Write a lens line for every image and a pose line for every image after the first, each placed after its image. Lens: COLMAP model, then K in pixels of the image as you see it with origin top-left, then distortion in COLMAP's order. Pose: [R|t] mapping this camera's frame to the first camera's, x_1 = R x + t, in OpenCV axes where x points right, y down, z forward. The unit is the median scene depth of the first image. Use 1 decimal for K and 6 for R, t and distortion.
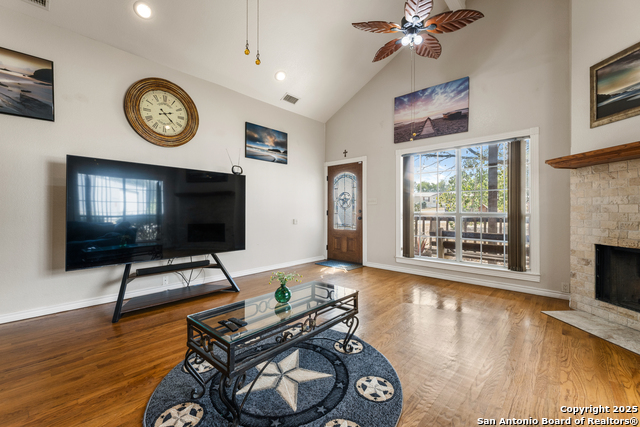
lens RADIAL K [[267.6, 0, 320.9], [0, 267.6, 215.5], [0, 0, 1]] dist [-0.001612, -0.000078]
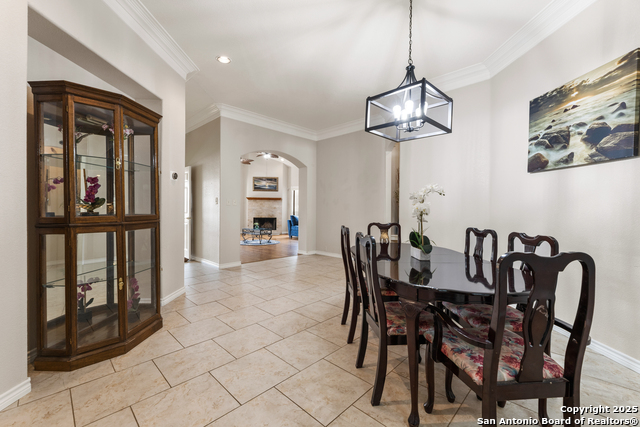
lens RADIAL K [[267.6, 0, 320.9], [0, 267.6, 215.5], [0, 0, 1]] dist [-0.001612, -0.000078]
pose [[0.033371, -0.027964, 0.999052, -2.173709], [0.018291, 0.999458, 0.027364, -0.019814], [-0.999276, 0.017360, 0.033864, -0.158746]]
